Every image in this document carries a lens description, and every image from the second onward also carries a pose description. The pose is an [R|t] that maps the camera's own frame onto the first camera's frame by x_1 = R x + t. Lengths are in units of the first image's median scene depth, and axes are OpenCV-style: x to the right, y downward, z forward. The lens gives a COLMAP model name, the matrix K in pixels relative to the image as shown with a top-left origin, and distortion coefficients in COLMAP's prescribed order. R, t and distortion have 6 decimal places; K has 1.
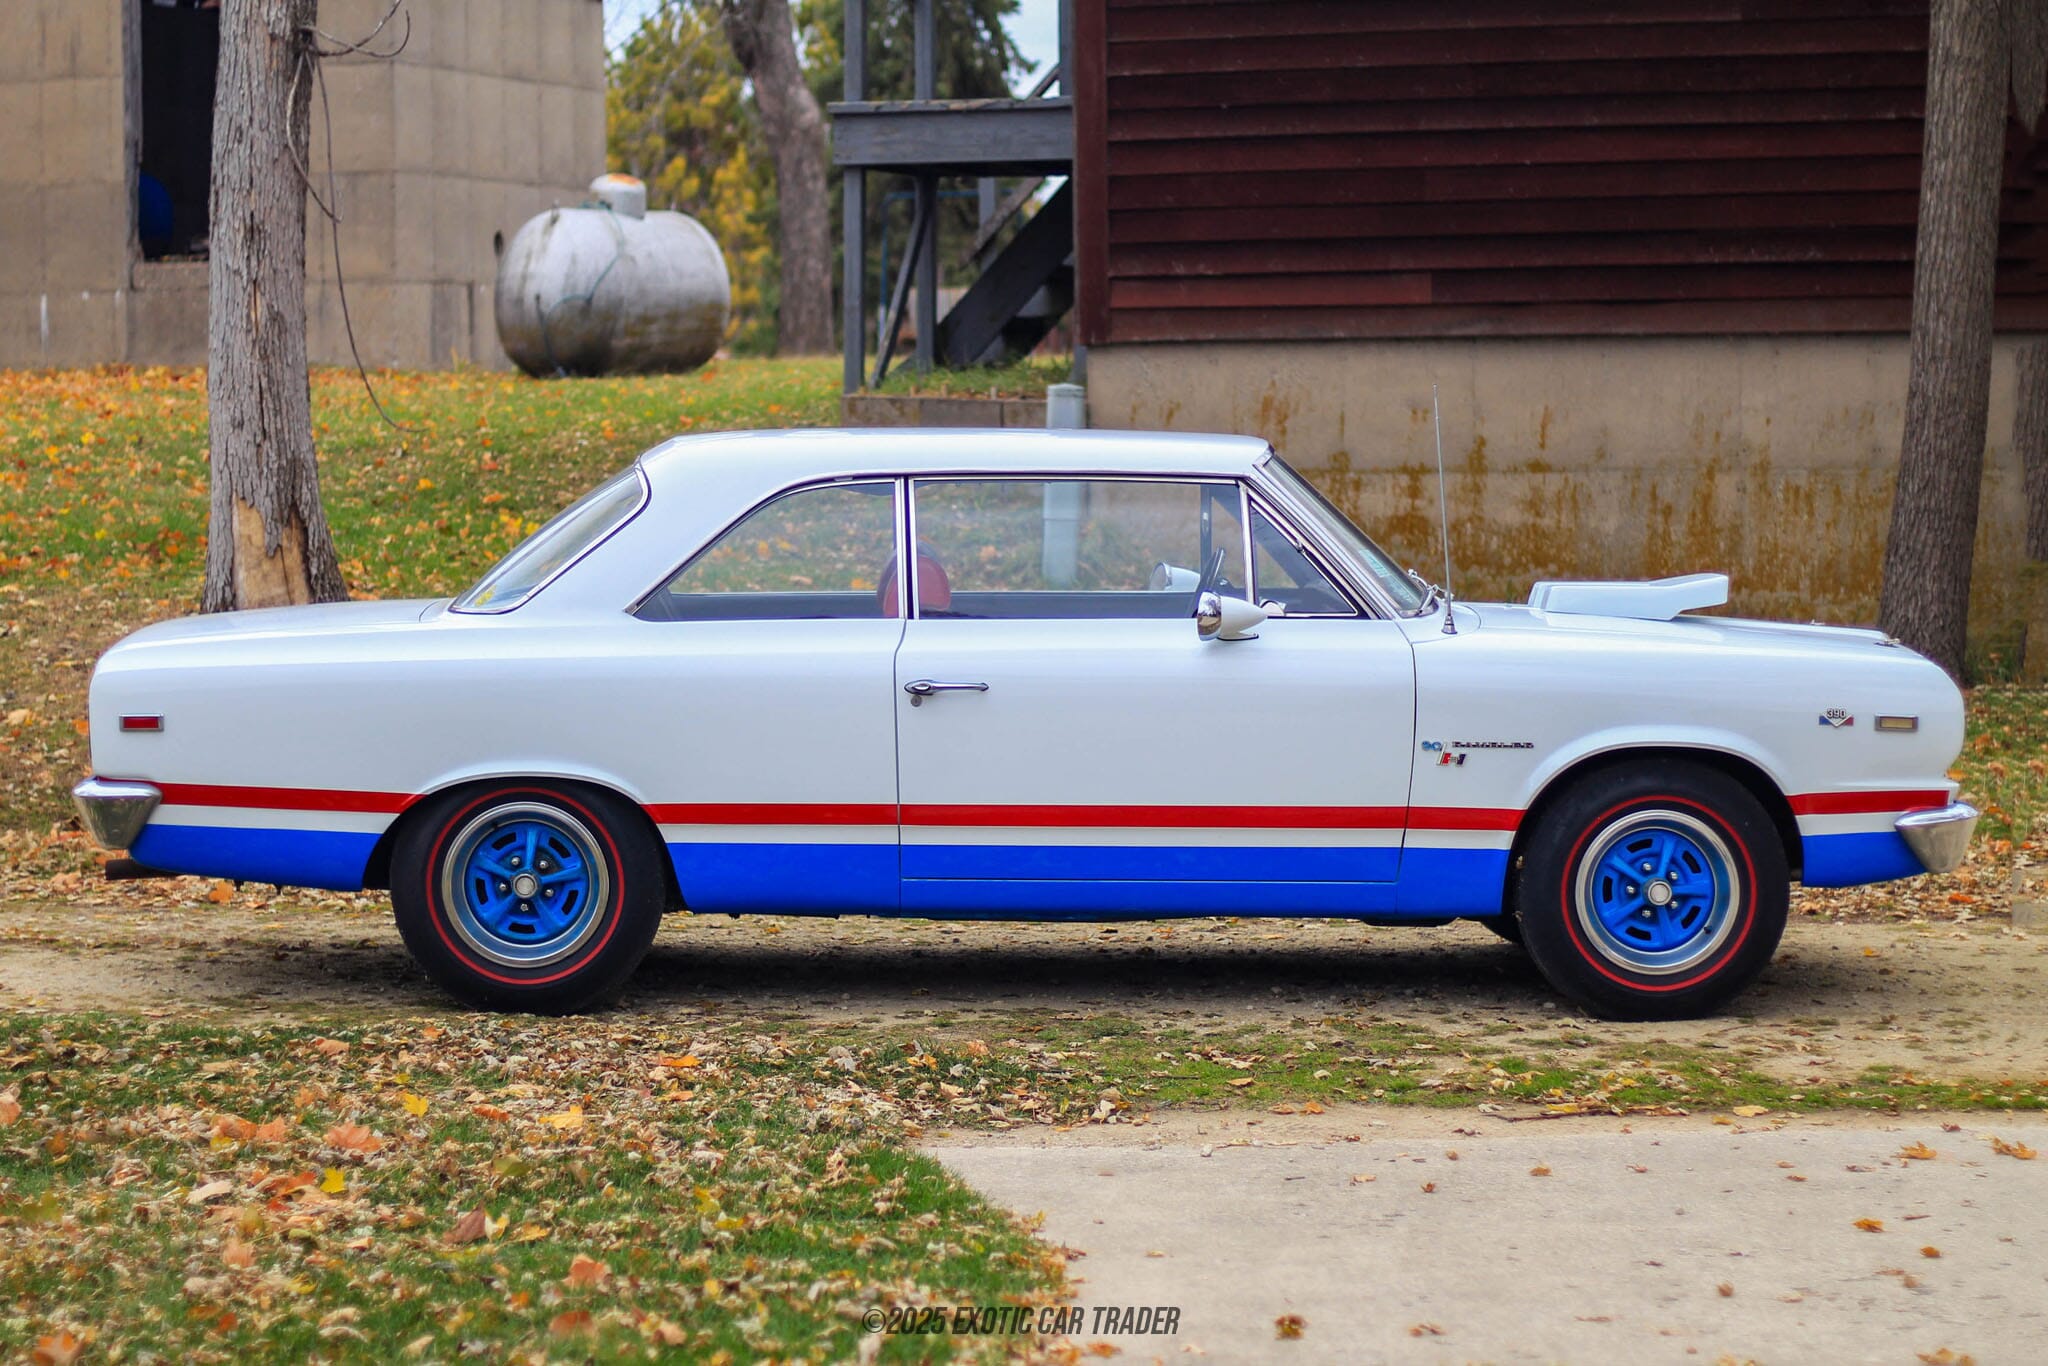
lens RADIAL K [[6103.1, 0, 1024.0], [0, 6103.1, 683.0], [0, 0, 1]] dist [0.041532, 0.278970]
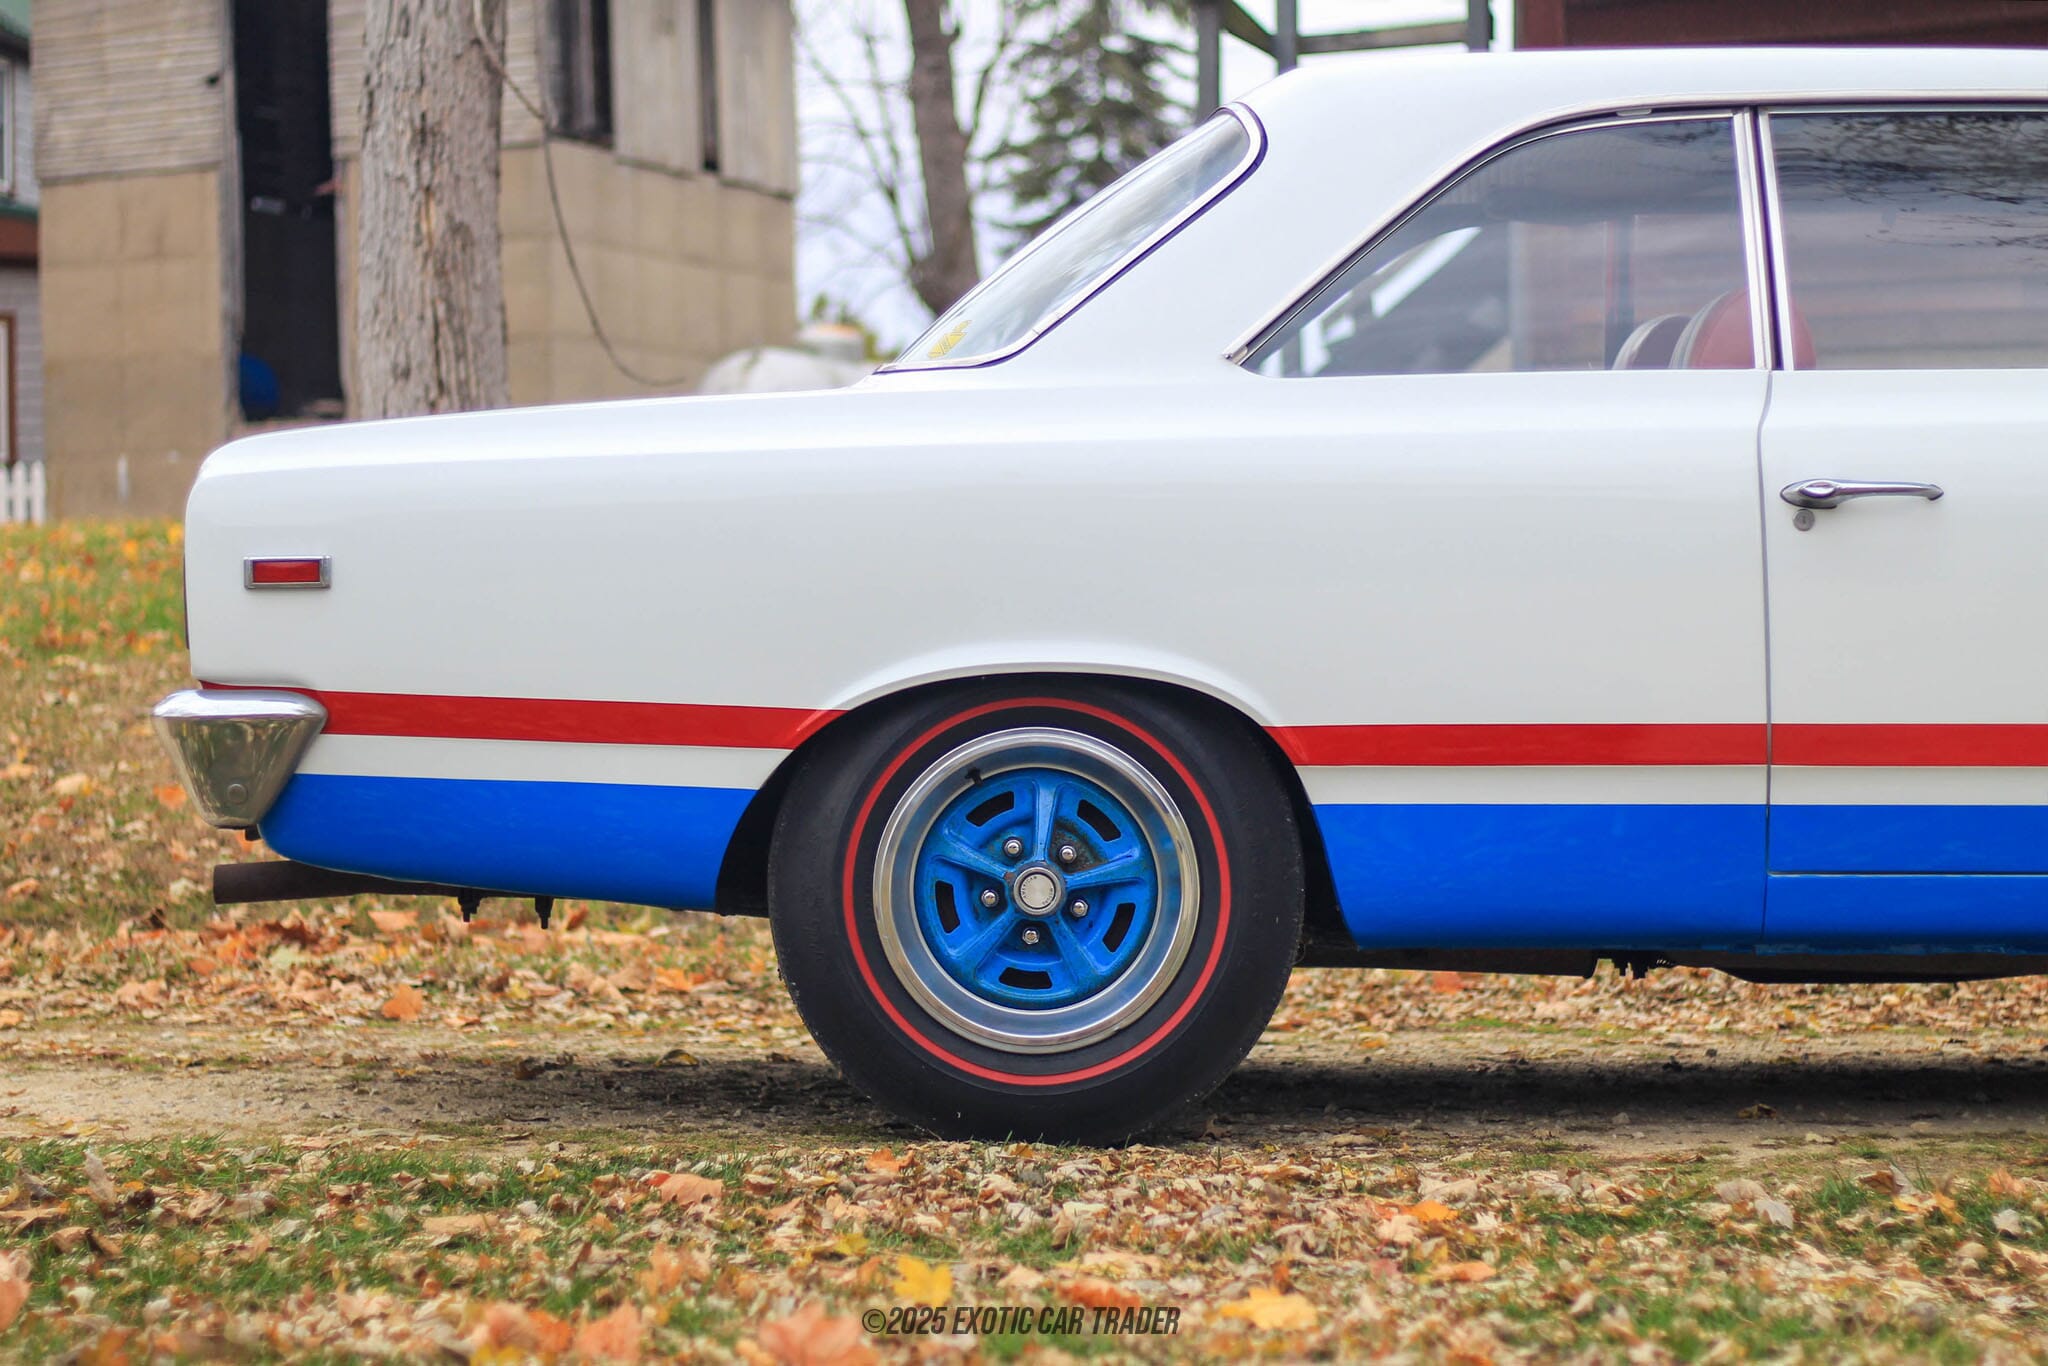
lens RADIAL K [[4976.3, 0, 1024.0], [0, 4976.3, 683.0], [0, 0, 1]] dist [-0.030789, -0.541119]
pose [[0.999818, -0.005629, 0.018210, -0.090396], [0.007263, 0.995826, -0.090983, 0.053818], [-0.017622, 0.091099, 0.995686, 0.585136]]
